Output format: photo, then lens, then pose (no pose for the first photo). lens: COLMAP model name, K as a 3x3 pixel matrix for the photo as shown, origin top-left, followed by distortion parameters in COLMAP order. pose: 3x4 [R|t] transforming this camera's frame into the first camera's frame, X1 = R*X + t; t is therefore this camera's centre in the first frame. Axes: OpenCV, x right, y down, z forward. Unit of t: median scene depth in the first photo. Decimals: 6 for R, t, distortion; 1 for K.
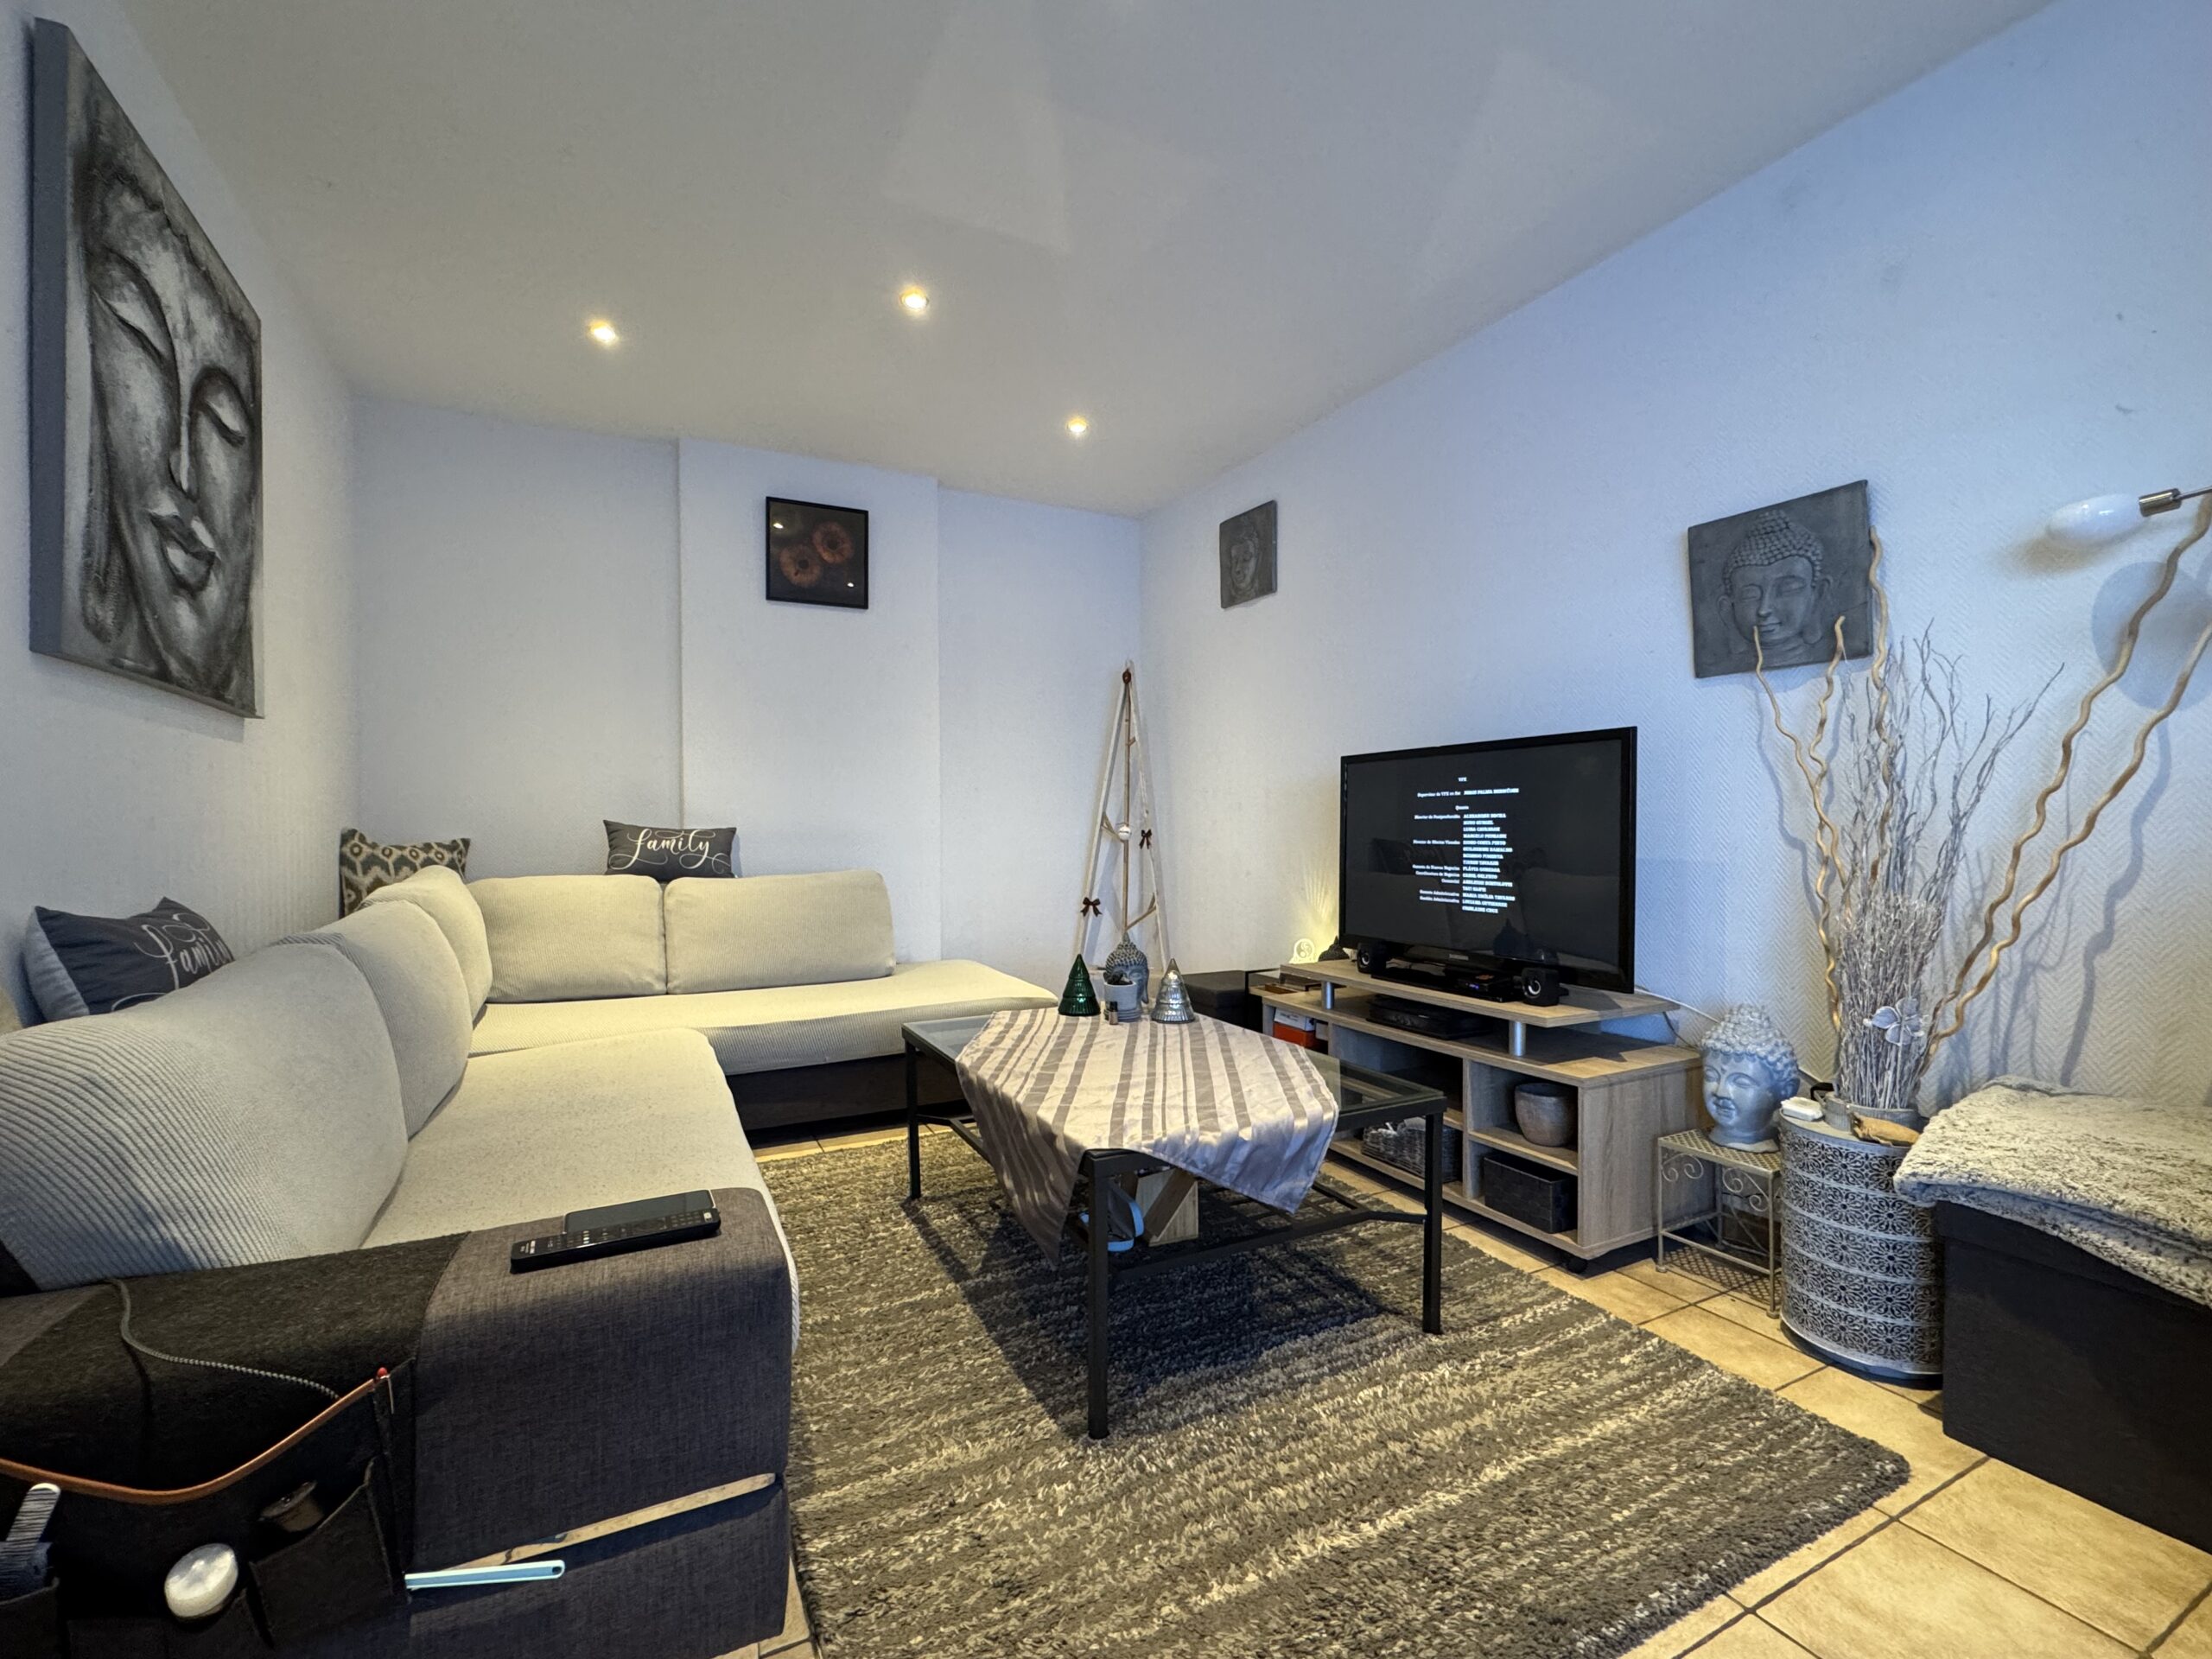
lens RADIAL K [[975.7, 0, 1112.1], [0, 975.7, 825.9], [0, 0, 1]] dist [0.001620, 0.000042]
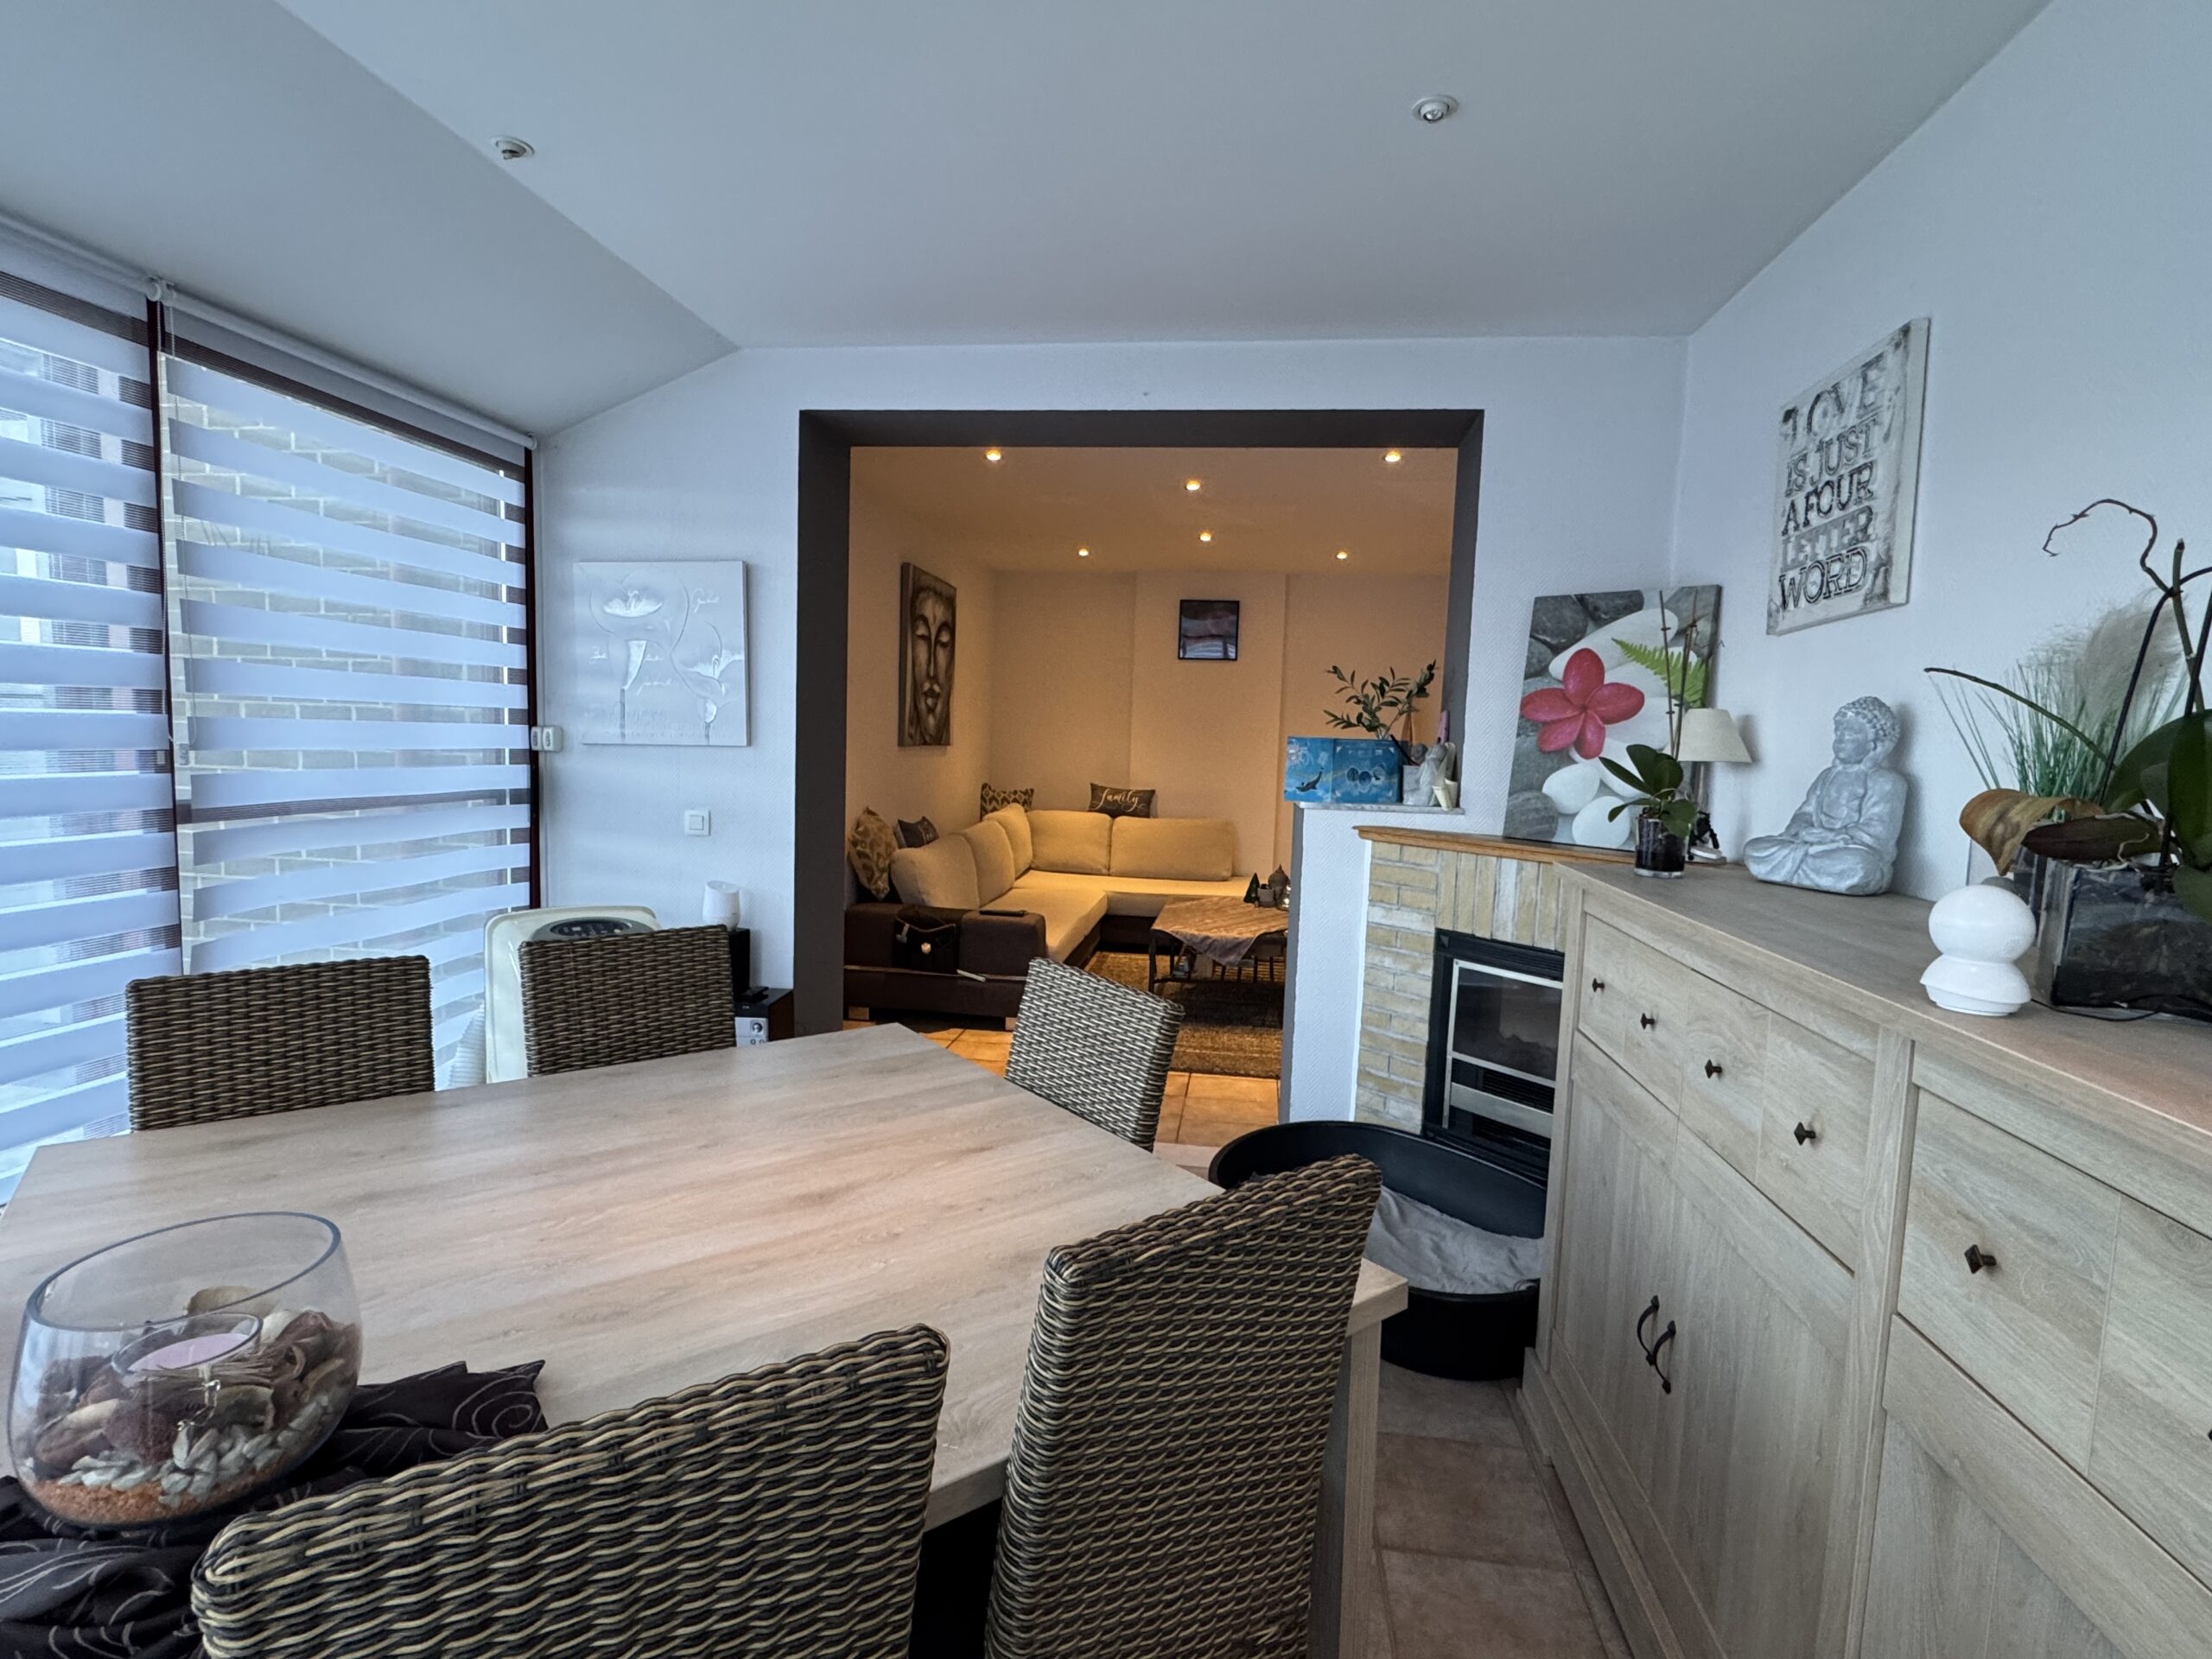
lens RADIAL K [[1086.6, 0, 1091.3], [0, 1086.6, 839.8], [0, 0, 1]] dist [0.014594, -0.004478]
pose [[0.814892, 0.089000, -0.572740, 1.163102], [-0.041075, 0.994524, 0.096103, -0.163954], [0.578156, -0.054788, 0.814085, -1.209878]]
